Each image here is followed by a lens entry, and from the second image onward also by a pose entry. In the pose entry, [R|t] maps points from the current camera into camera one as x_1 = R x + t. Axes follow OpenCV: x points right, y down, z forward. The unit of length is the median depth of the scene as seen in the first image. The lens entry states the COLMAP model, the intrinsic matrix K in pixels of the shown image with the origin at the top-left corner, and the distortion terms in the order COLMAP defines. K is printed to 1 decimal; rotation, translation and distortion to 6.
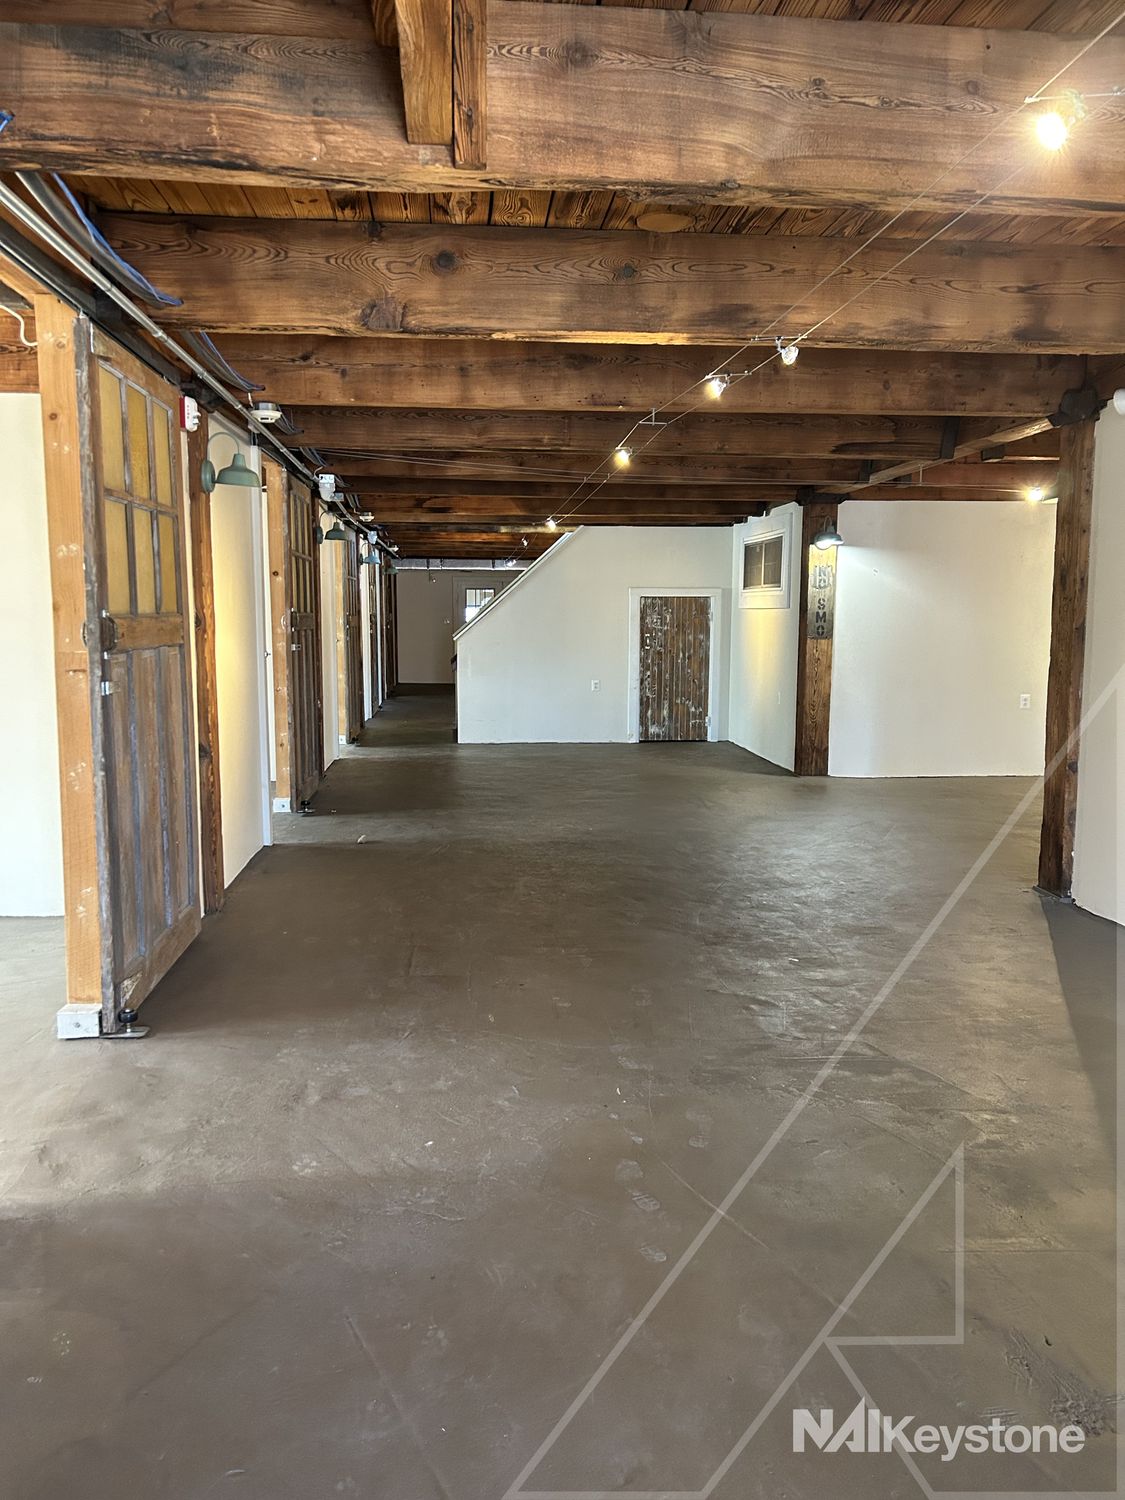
lens RADIAL K [[1122.6, 0, 559.5], [0, 1122.6, 739.7], [0, 0, 1]] dist [0.067237, -0.065243]
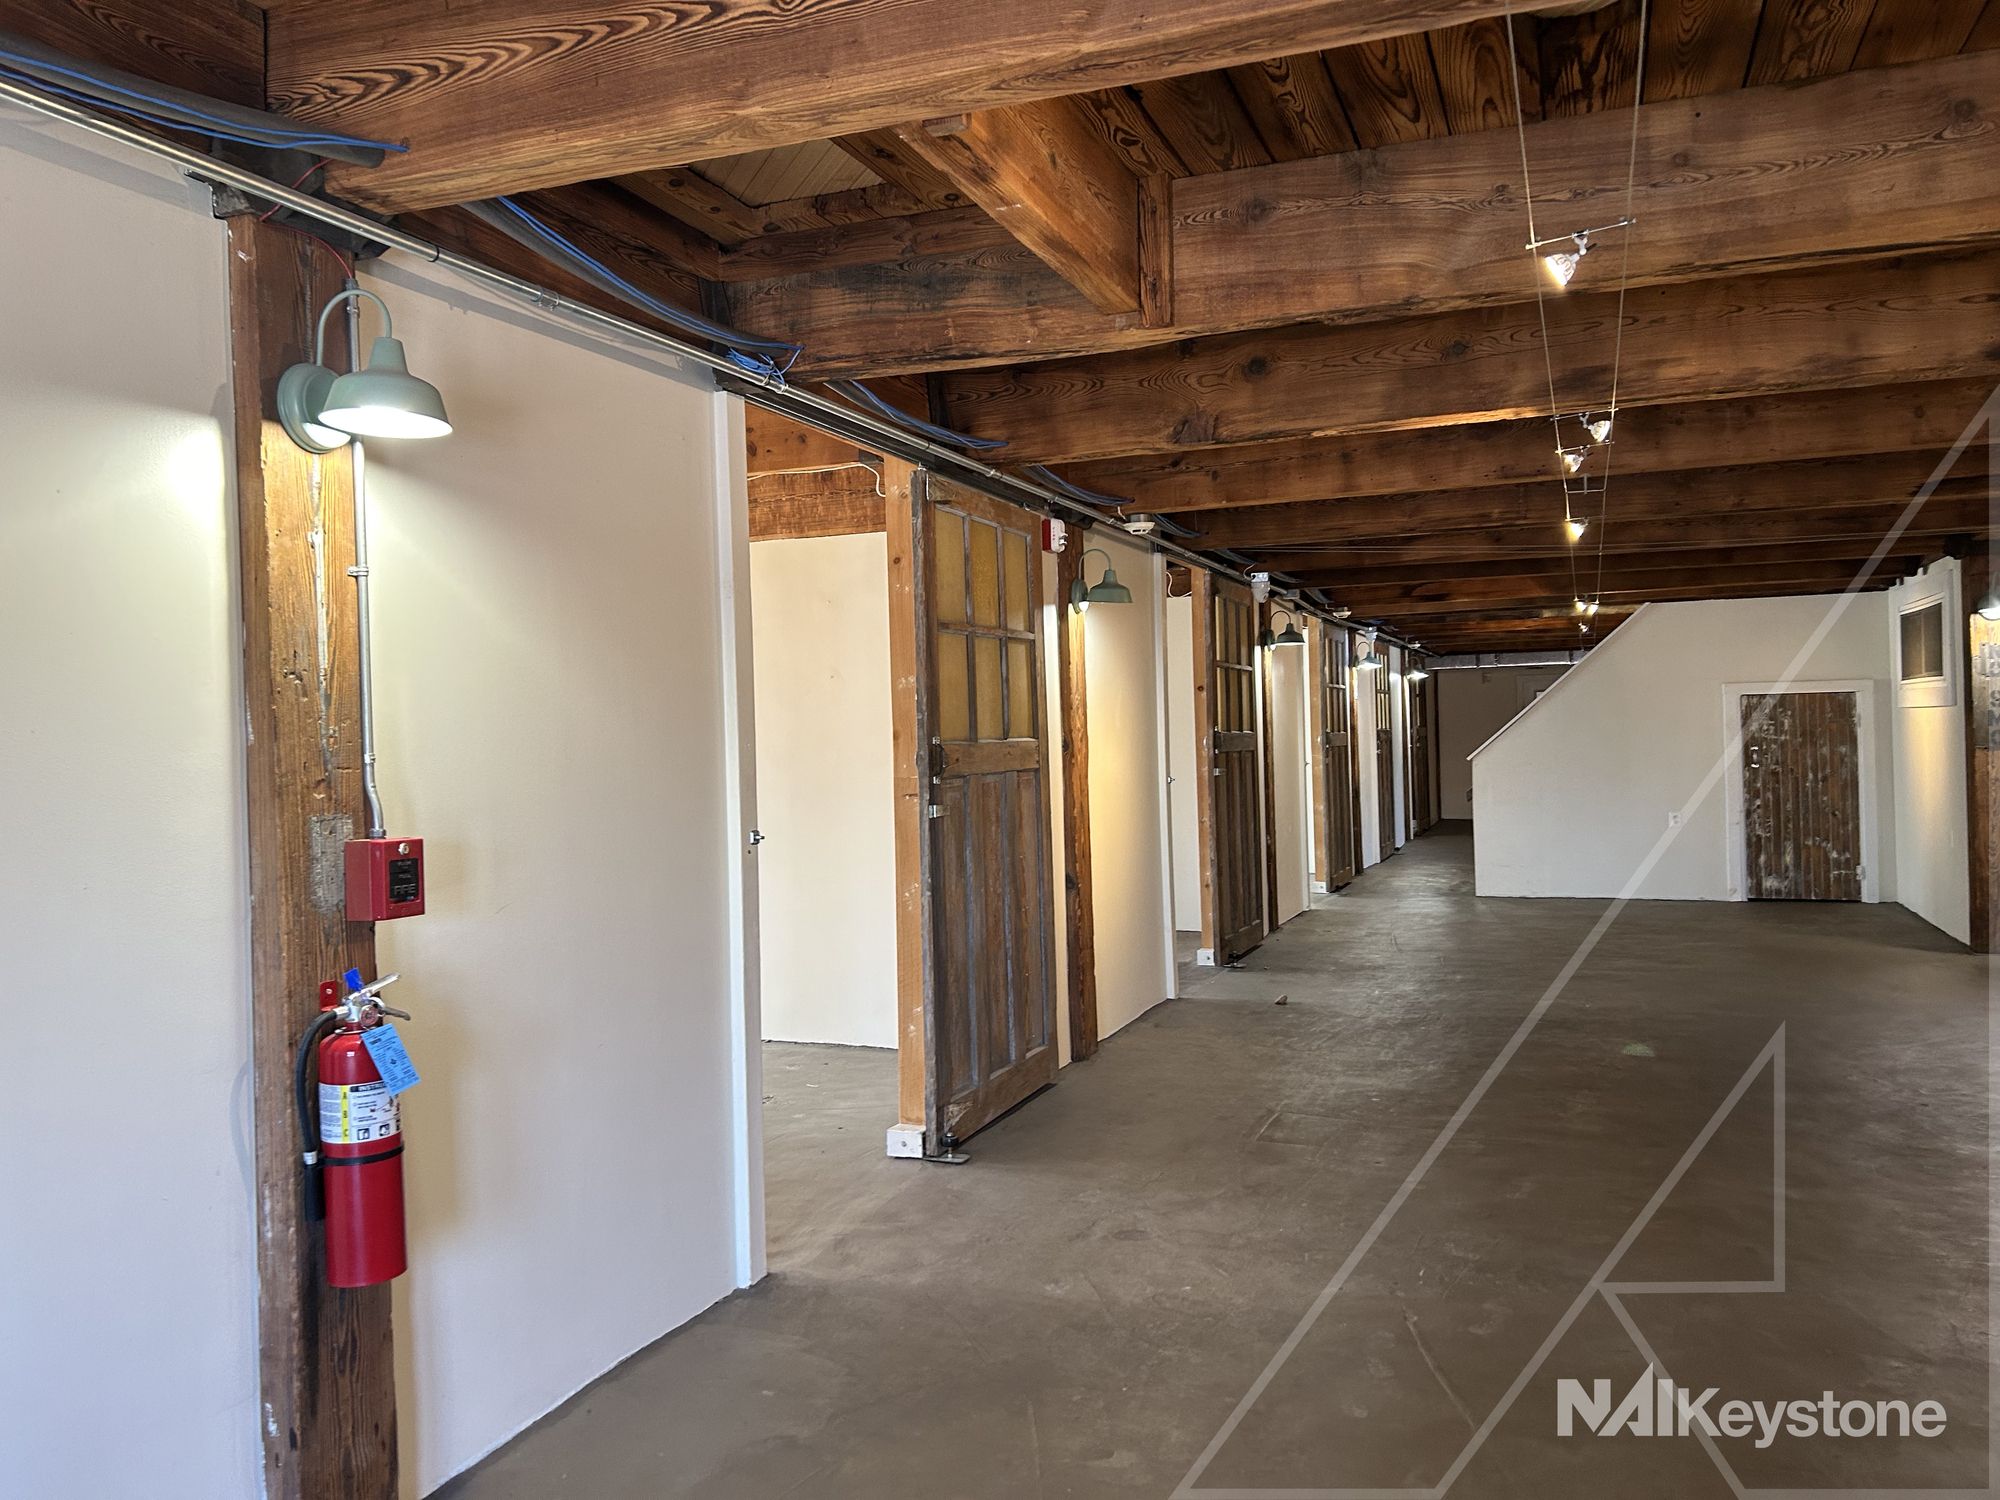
lens RADIAL K [[1500.9, 0, 1029.7], [0, 1500.9, 742.8], [0, 0, 1]] dist [0.070259, -0.061008]
pose [[0.901716, -0.023514, -0.431689, 0.268943], [-0.021088, 0.994939, -0.098243, 0.024110], [0.431815, 0.097691, 0.896656, -0.197972]]
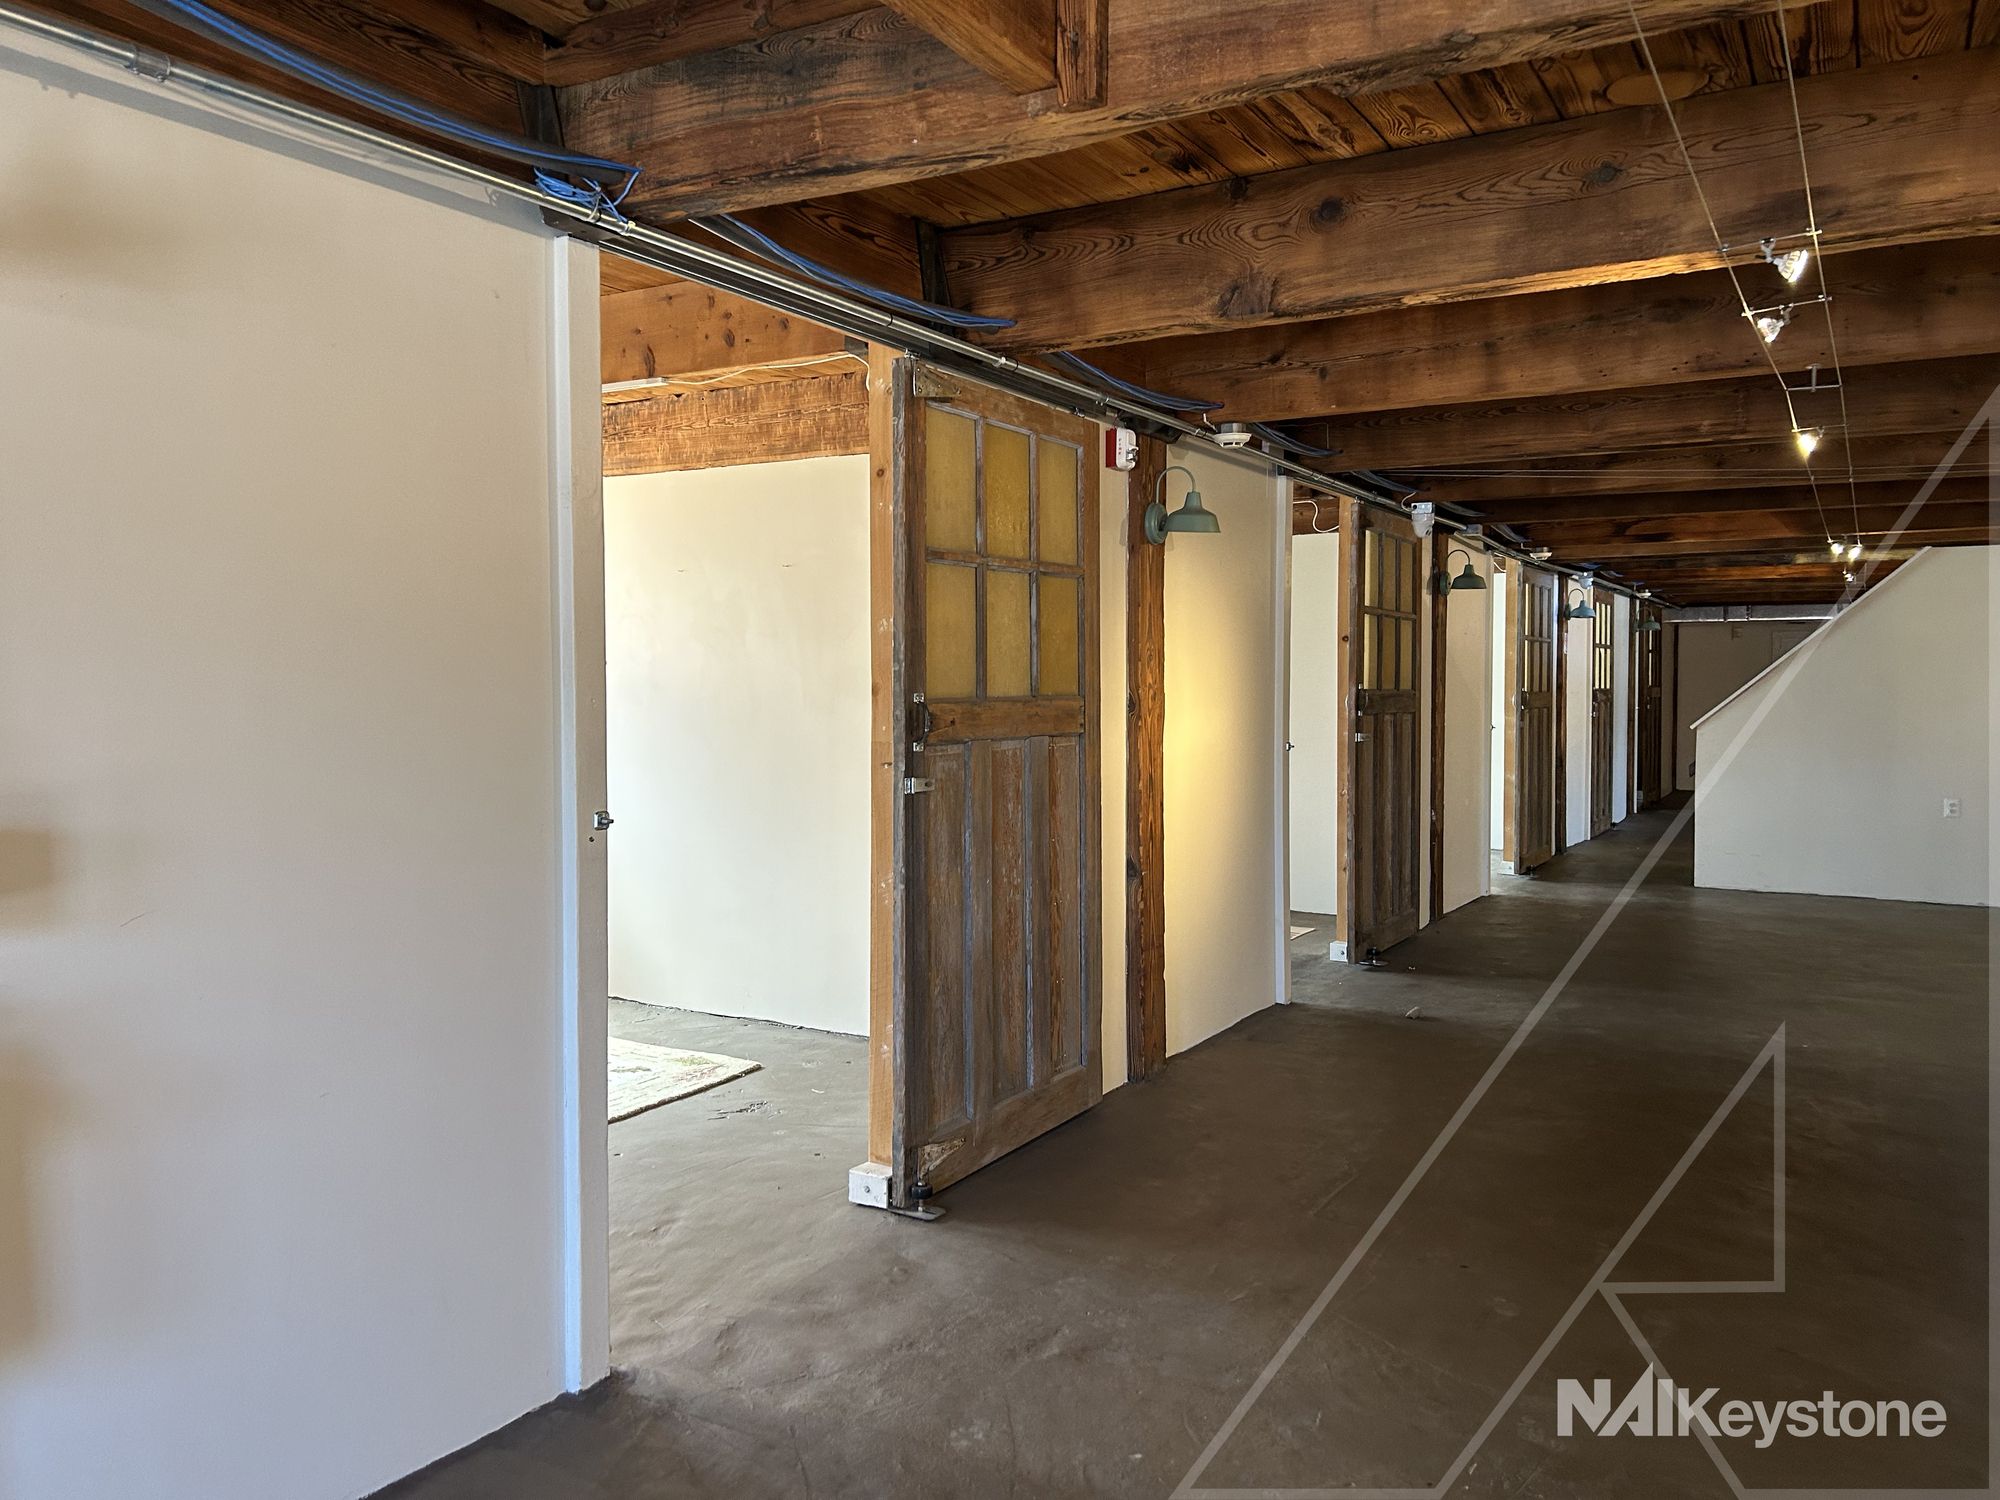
lens RADIAL K [[1508.3, 0, 1000.7], [0, 1508.3, 736.1], [0, 0, 1]] dist [0.025443, -0.003889]
pose [[0.817170, 0.019469, -0.576067, 0.286849], [-0.064428, 0.996252, -0.057722, -0.021993], [0.572784, 0.084284, 0.815362, 0.125479]]
